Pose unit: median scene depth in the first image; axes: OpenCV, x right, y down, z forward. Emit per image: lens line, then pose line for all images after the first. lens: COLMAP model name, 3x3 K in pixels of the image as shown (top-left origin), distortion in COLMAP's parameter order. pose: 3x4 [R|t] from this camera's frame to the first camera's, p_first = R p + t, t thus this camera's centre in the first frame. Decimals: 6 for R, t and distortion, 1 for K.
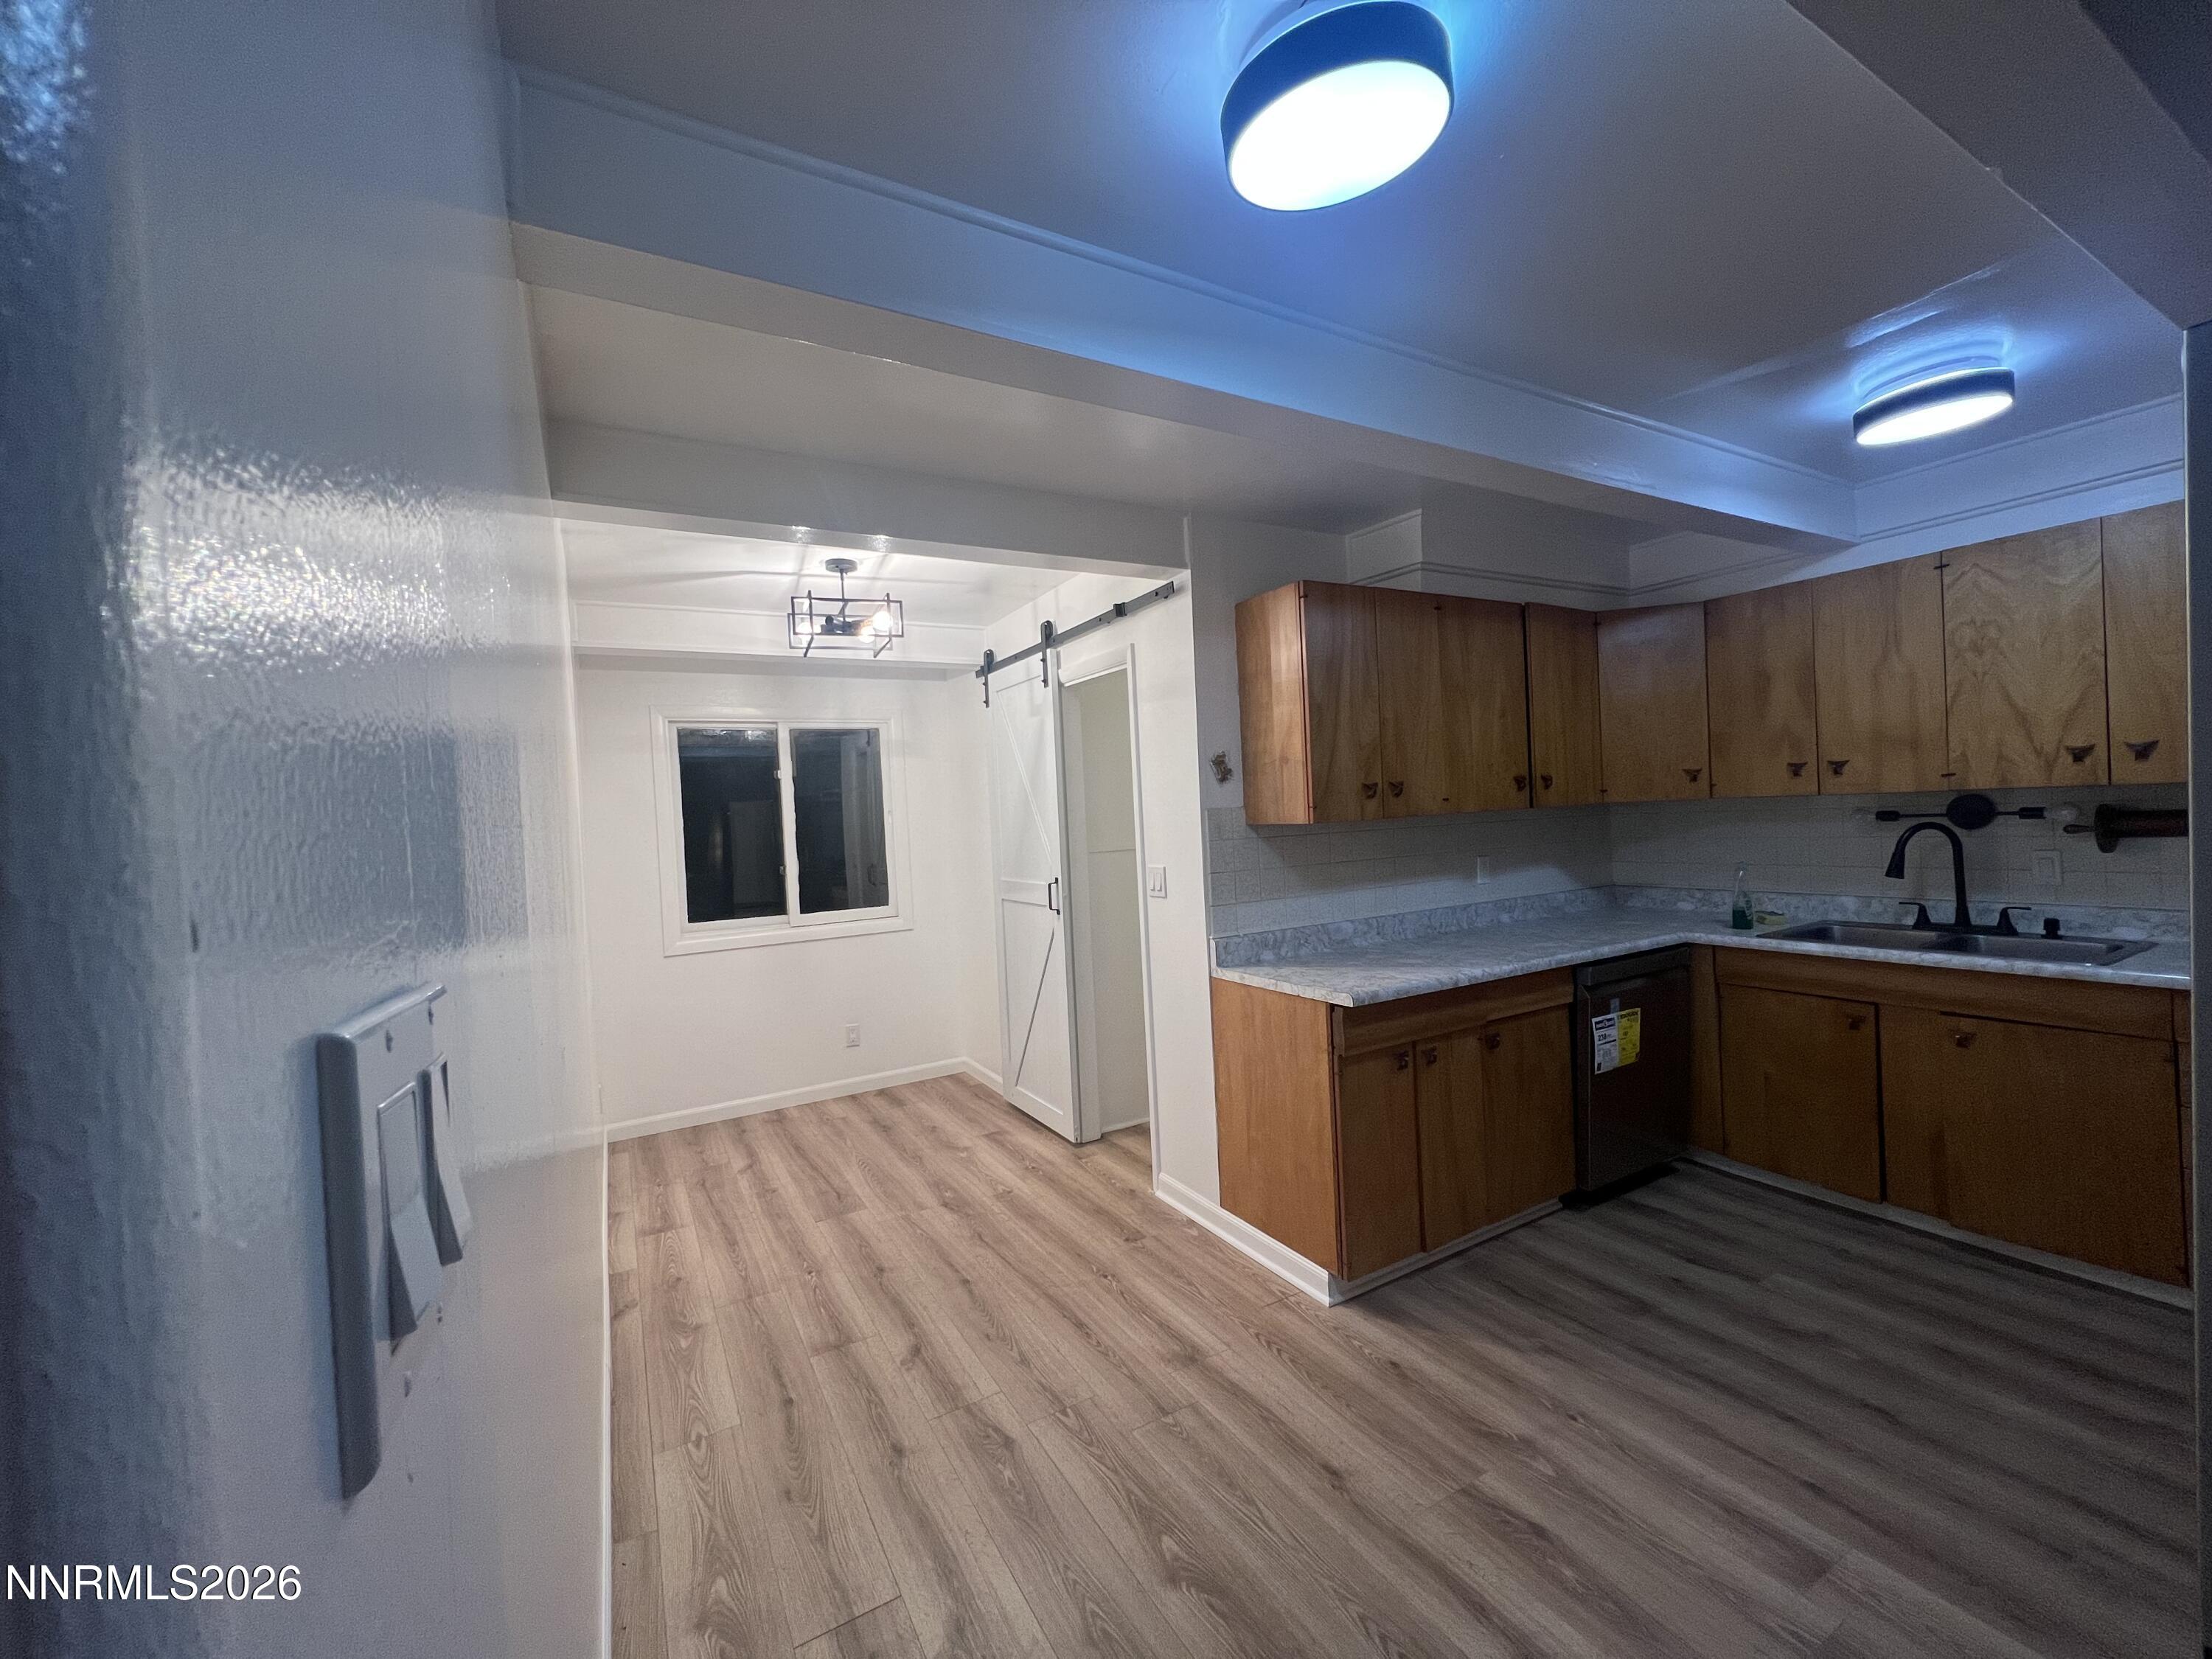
lens RADIAL K [[880.1, 0, 1090.2], [0, 880.1, 814.1], [0, 0, 1]] dist [-0.003274, 0.000638]
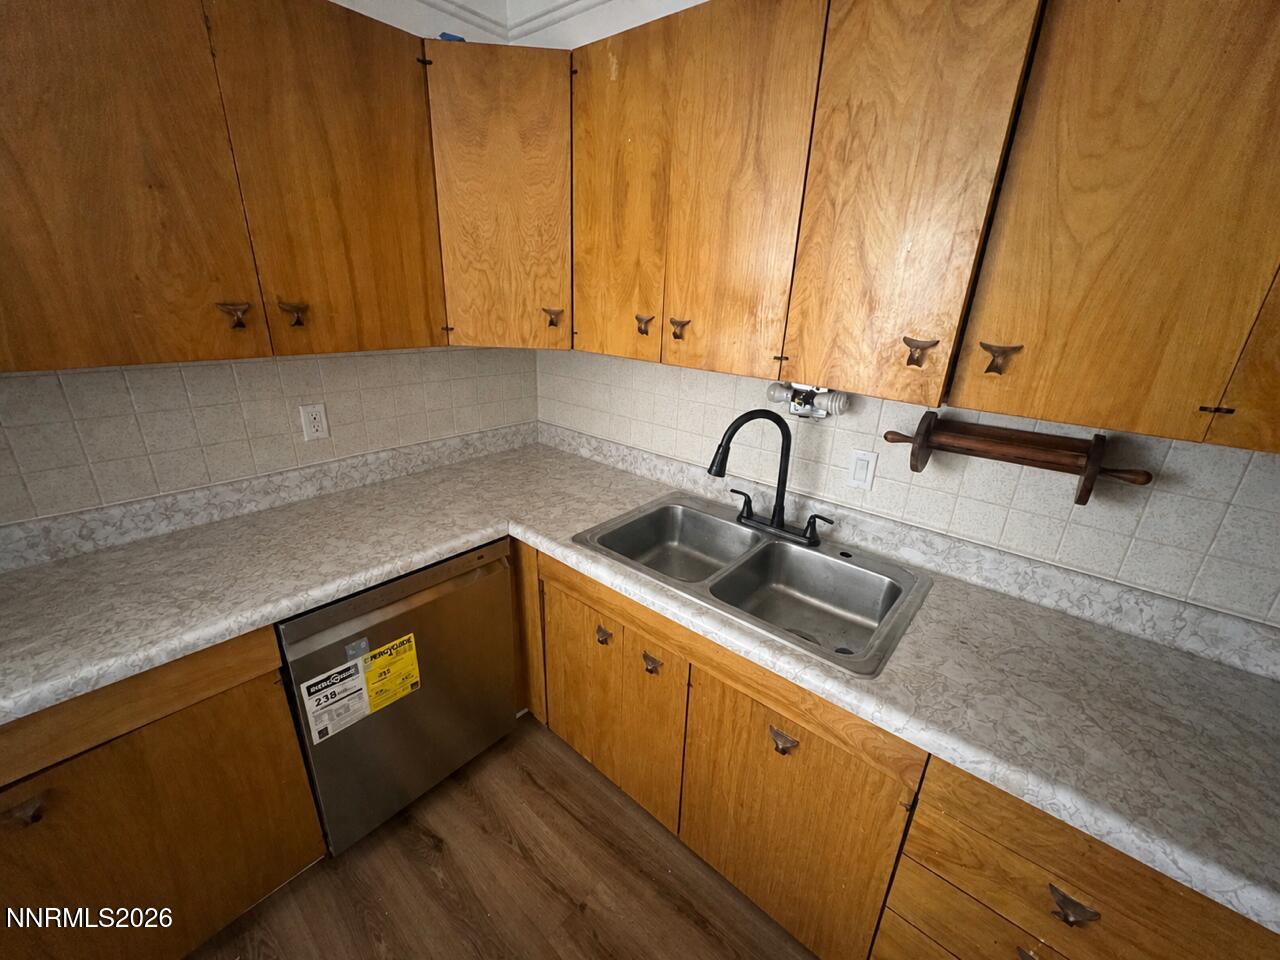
lens RADIAL K [[509.3, 0, 630.5], [0, 509.3, 474.2], [0, 0, 1]] dist [-0.006434, -0.000553]
pose [[0.945950, -0.038049, 0.322072, 0.754586], [-0.075821, 0.939626, 0.333699, -0.088622], [-0.315324, -0.340083, 0.885954, 0.664347]]
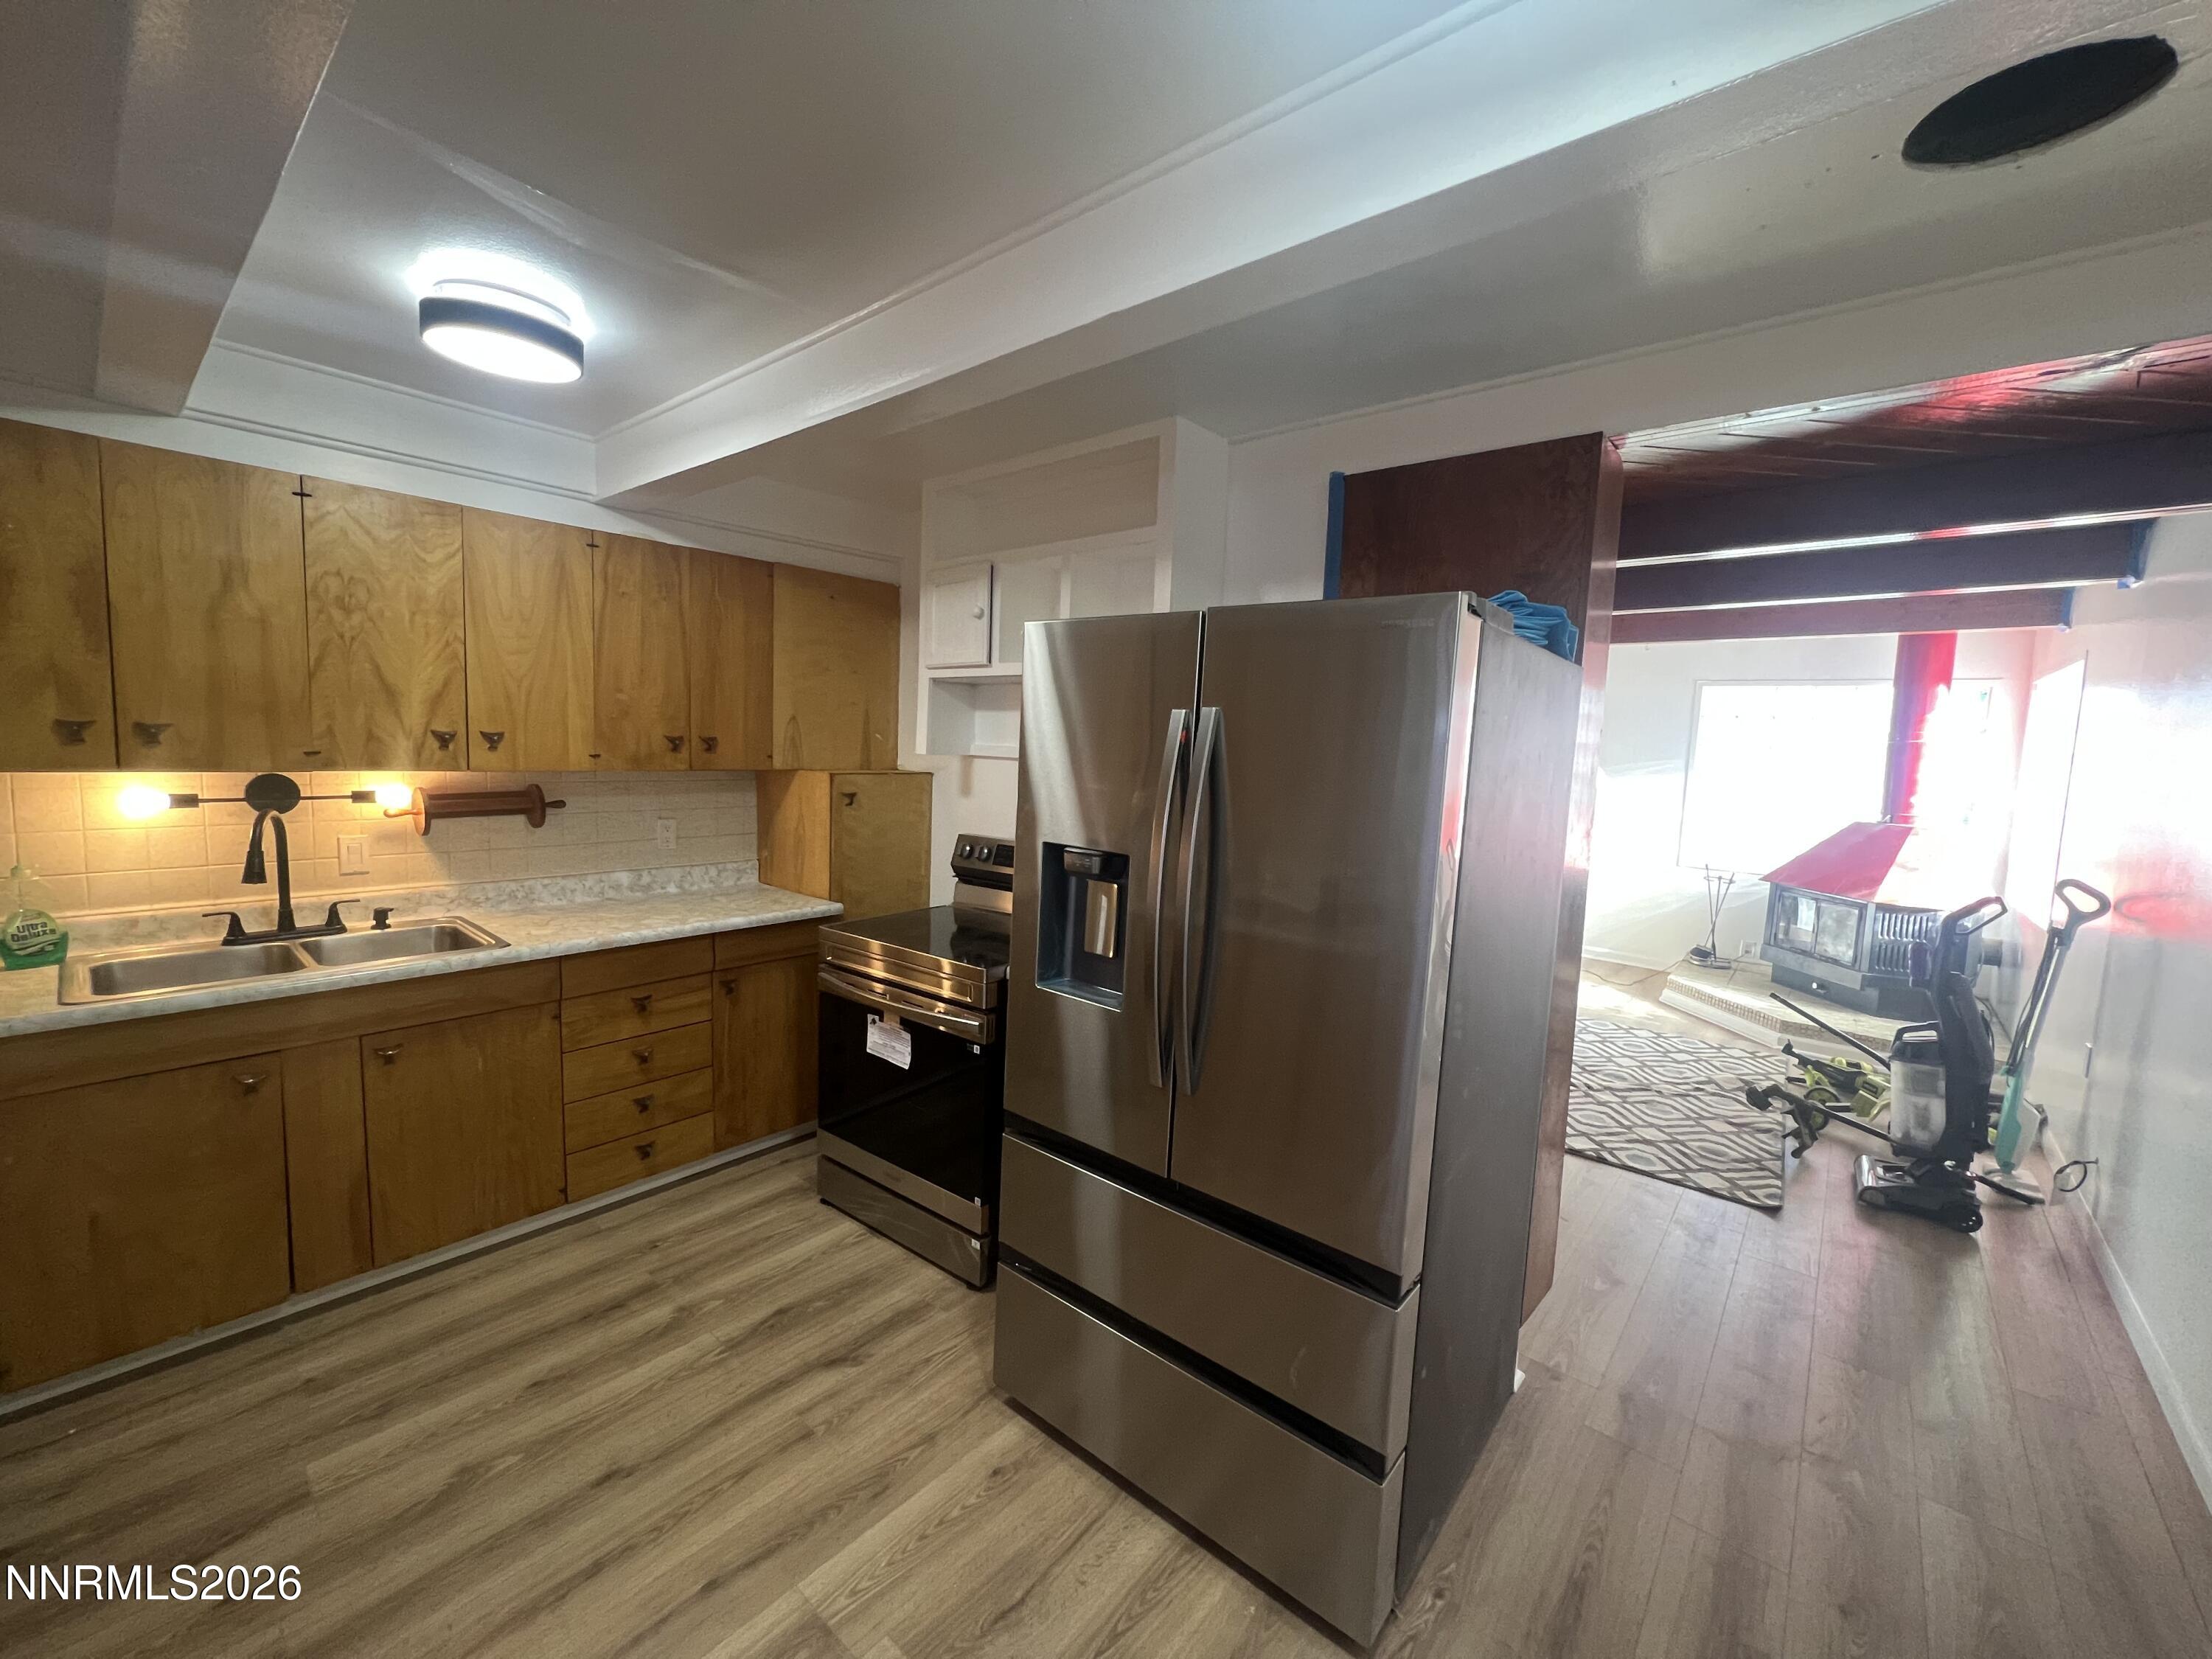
lens RADIAL K [[880.1, 0, 1104.6], [0, 880.1, 828.0], [0, 0, 1]] dist [-0.003274, 0.000638]
pose [[-0.354243, -0.055765, 0.933489, -0.064764], [-0.017645, 0.998441, 0.052949, -0.032467], [-0.934987, 0.002285, -0.354675, 0.620178]]
